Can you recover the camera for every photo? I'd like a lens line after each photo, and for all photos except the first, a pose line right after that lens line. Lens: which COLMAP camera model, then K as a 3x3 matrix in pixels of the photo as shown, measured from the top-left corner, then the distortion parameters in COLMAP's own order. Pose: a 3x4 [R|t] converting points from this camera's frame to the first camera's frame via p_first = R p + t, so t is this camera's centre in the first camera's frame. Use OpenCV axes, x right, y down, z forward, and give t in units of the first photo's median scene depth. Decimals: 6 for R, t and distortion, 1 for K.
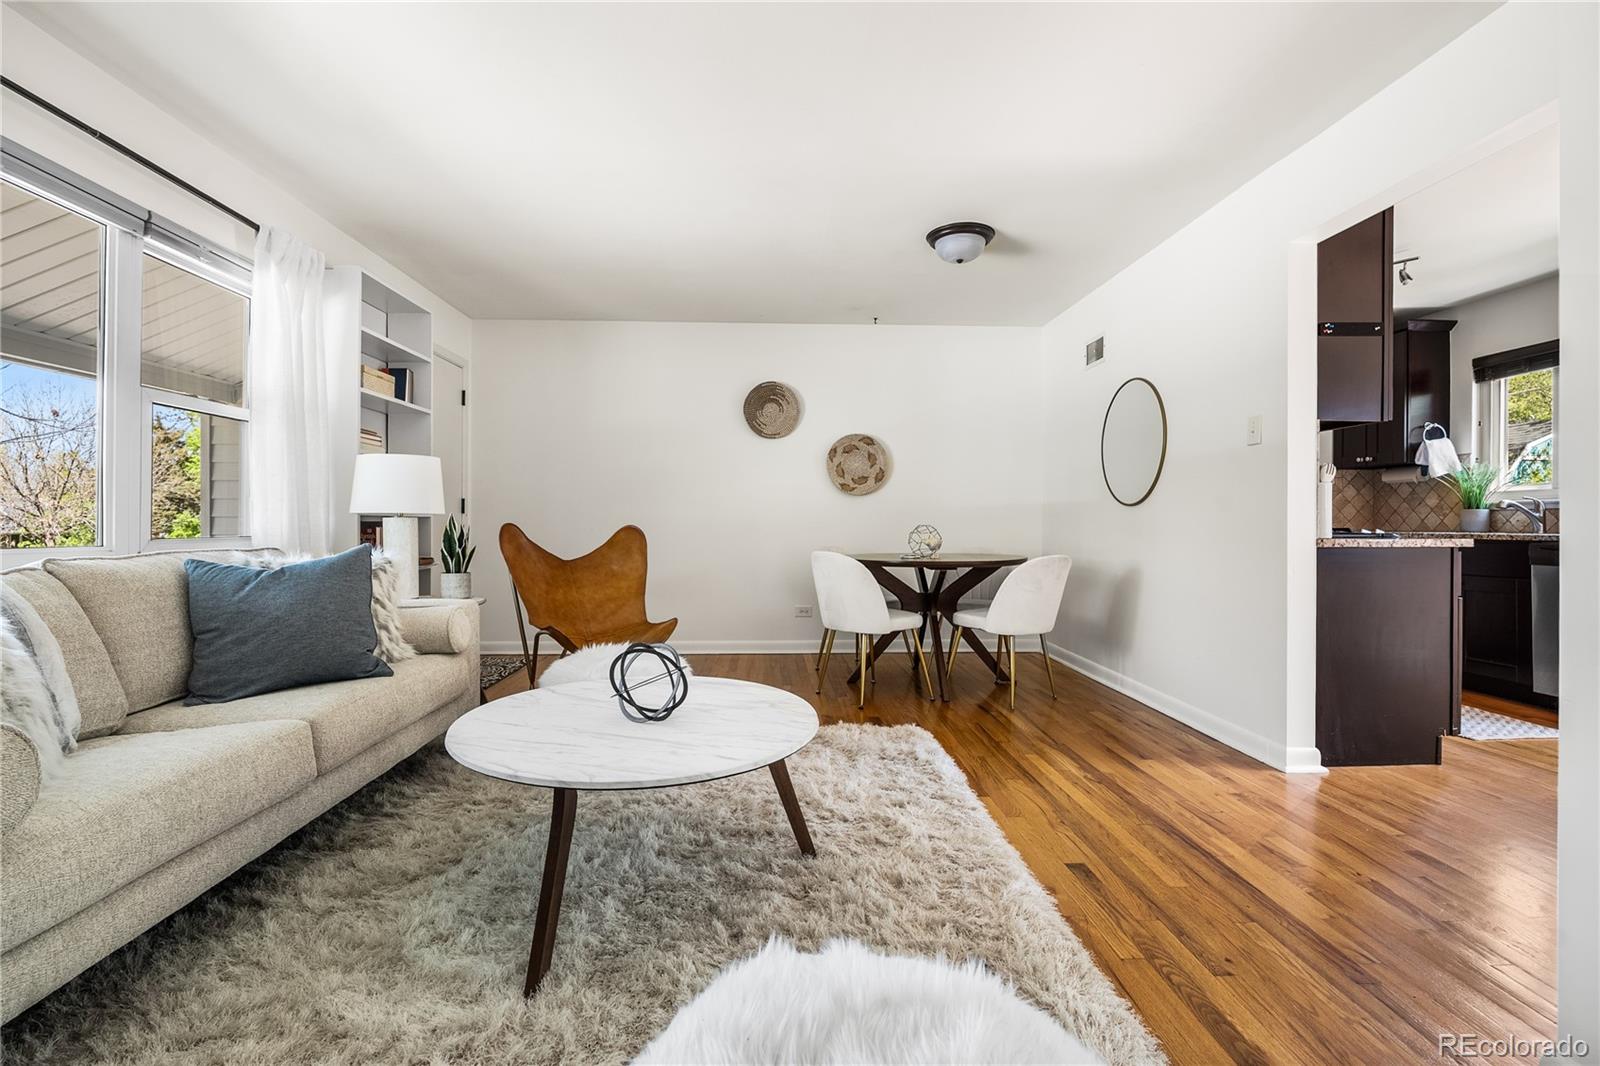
lens RADIAL K [[717.8, 0, 807.2], [0, 717.8, 525.5], [0, 0, 1]] dist [-0.006457, 0.001670]
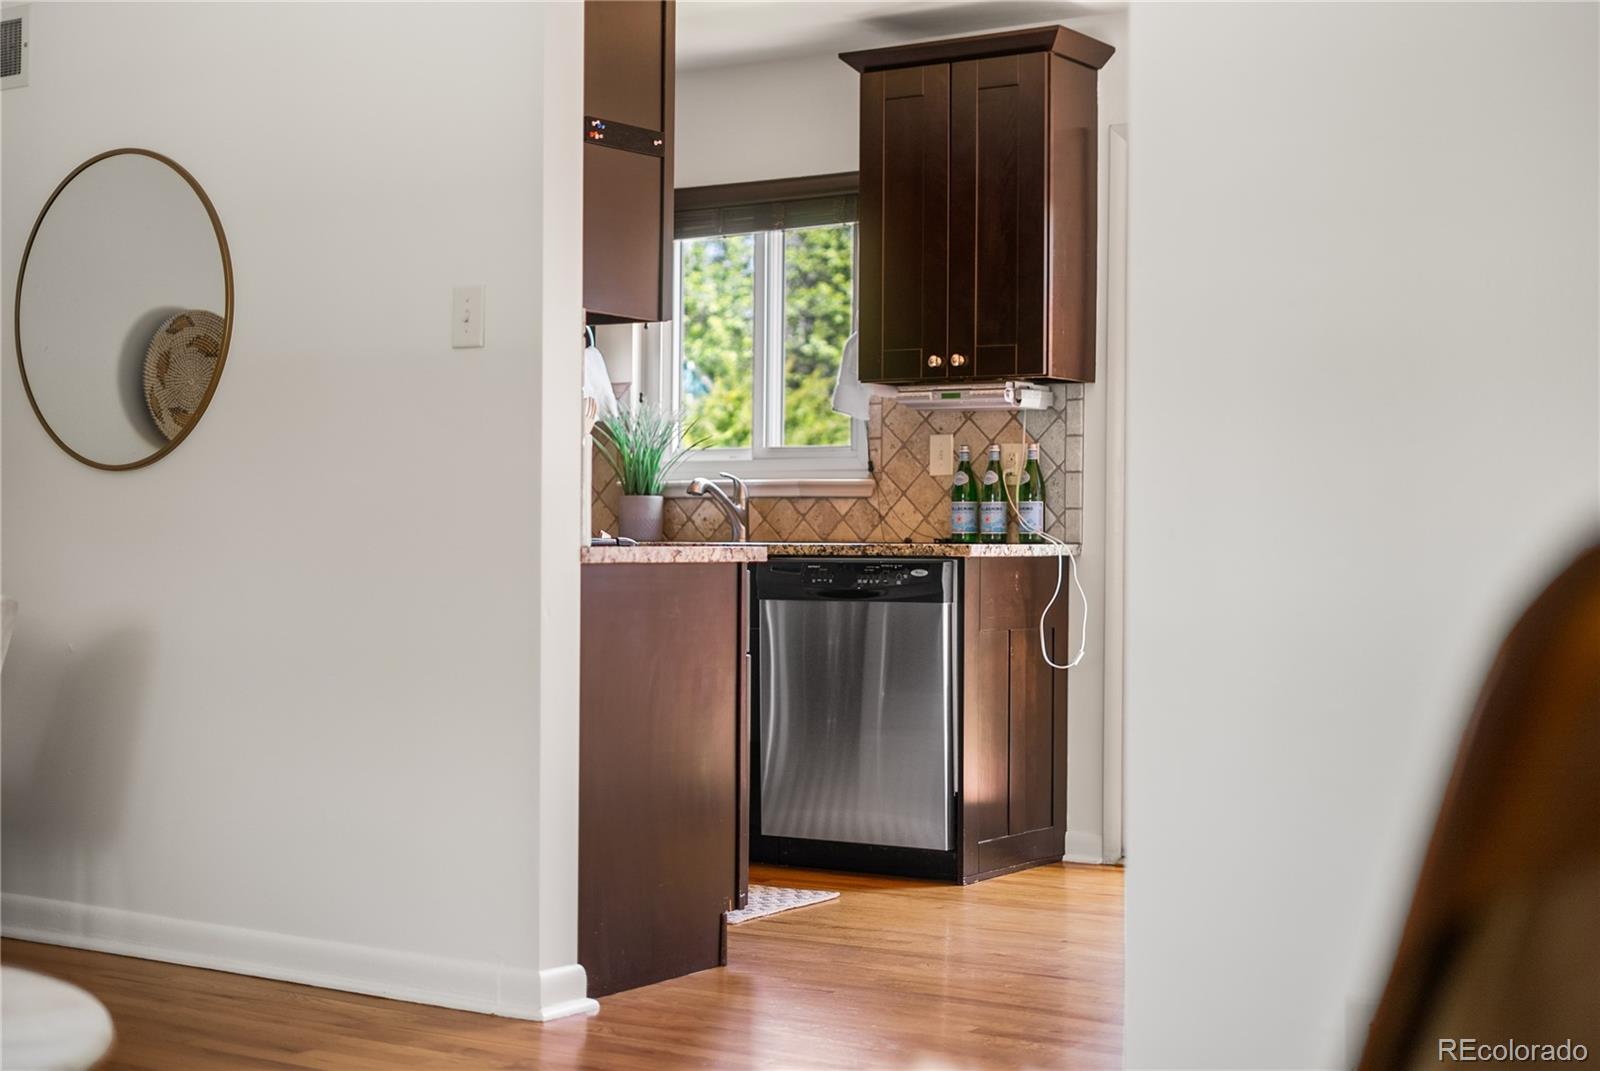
lens RADIAL K [[2317.4, 0, 793.5], [0, 2317.4, 532.5], [0, 0, 1]] dist [0.007151, 0.000000]
pose [[0.595343, 0.005453, 0.803453, -0.300394], [-0.004026, 0.999985, -0.003805, 0.008774], [-0.803462, -0.000969, 0.595356, -0.050823]]
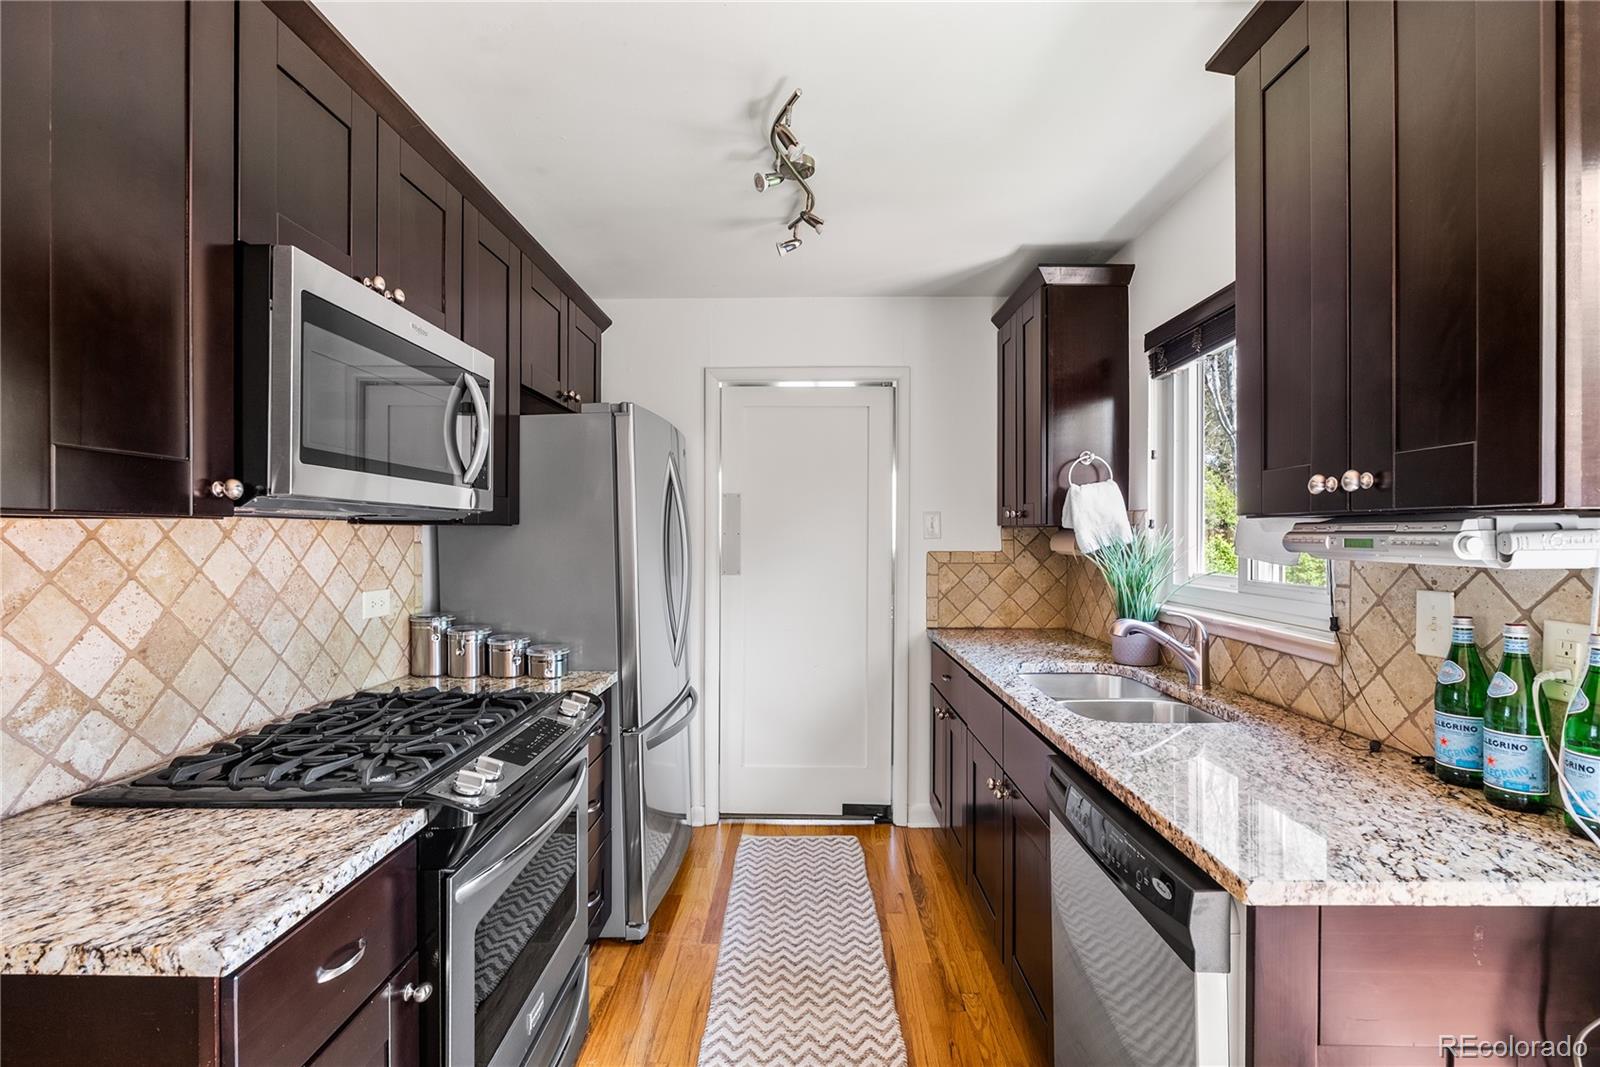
lens RADIAL K [[717.8, 0, 798.6], [0, 717.8, 536.8], [0, 0, 1]] dist [-0.006457, 0.001670]
pose [[0.997772, -0.003113, -0.066645, 0.709931], [0.003266, 0.999992, 0.002195, -0.083278], [0.066637, -0.002408, 0.997774, 0.451420]]
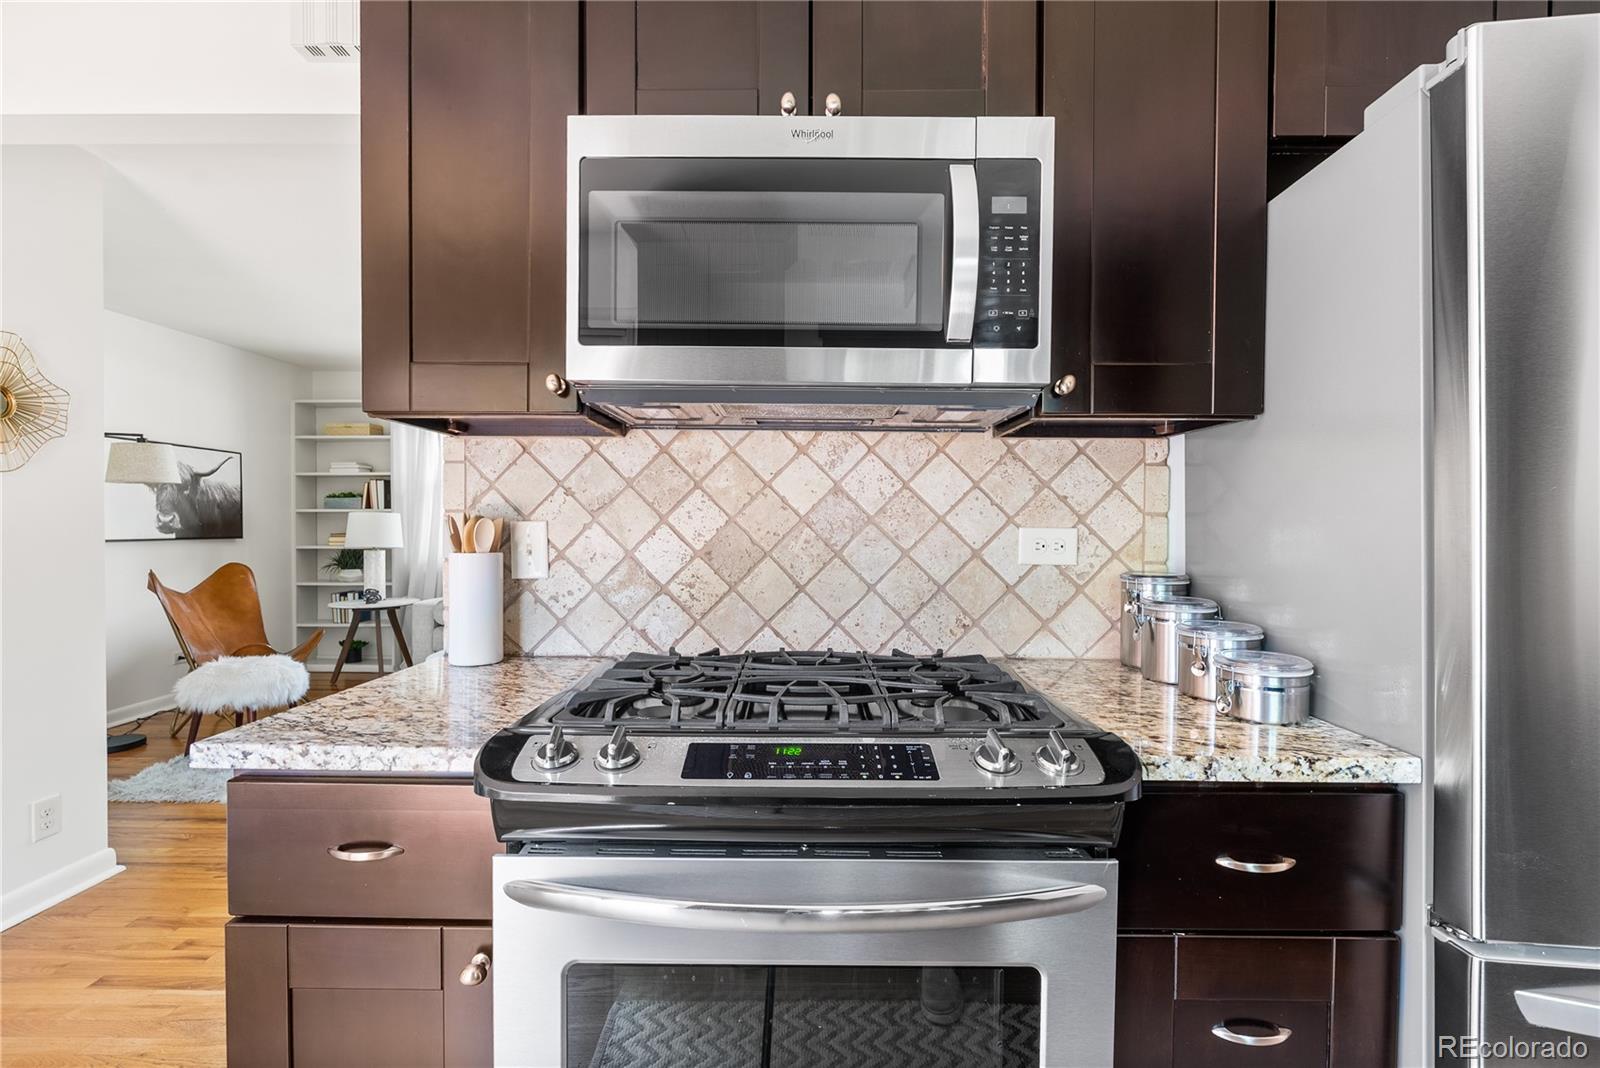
lens RADIAL K [[717.8, 0, 796.0], [0, 717.8, 533.2], [0, 0, 1]] dist [-0.006457, 0.001670]
pose [[-0.066191, 0.006327, -0.997787, 0.750945], [-0.008645, 0.999939, 0.006914, -0.048084], [0.997770, 0.009083, -0.066132, 0.791537]]
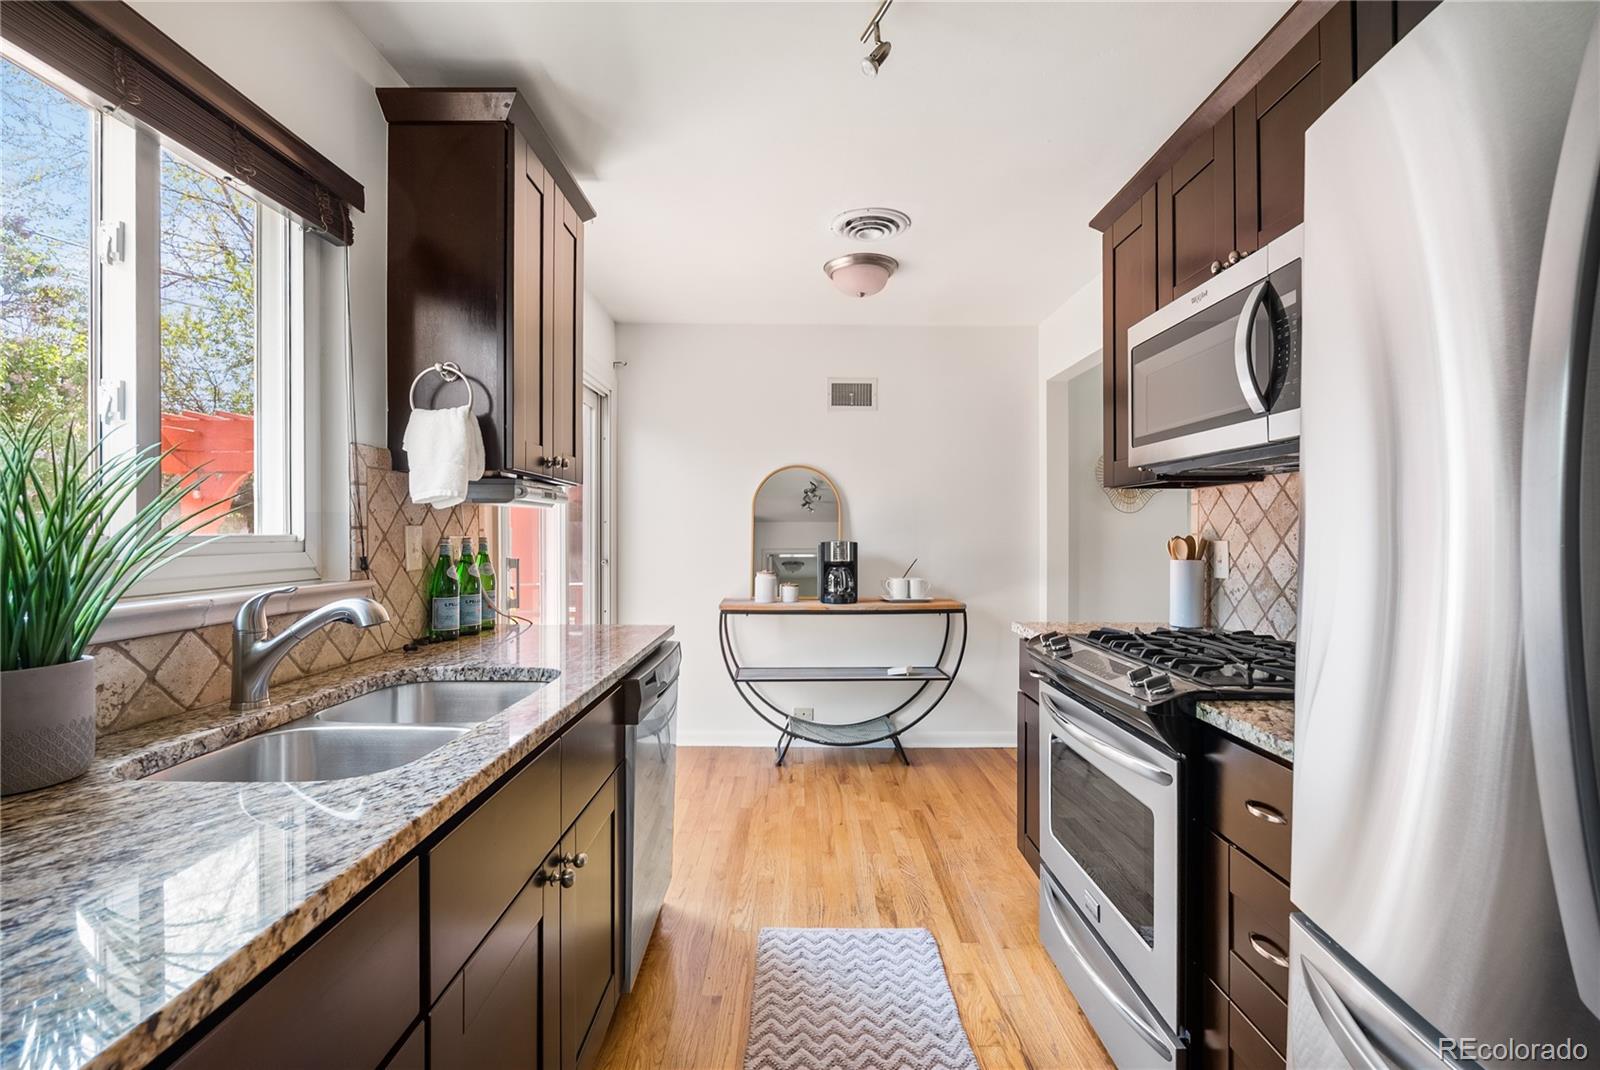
lens RADIAL K [[717.8, 0, 815.3], [0, 717.8, 535.4], [0, 0, 1]] dist [-0.006457, 0.001670]
pose [[-0.999622, -0.001798, 0.027450, 0.700852], [-0.001621, 0.999978, 0.006460, -0.057120], [-0.027461, 0.006414, -0.999602, 1.164867]]
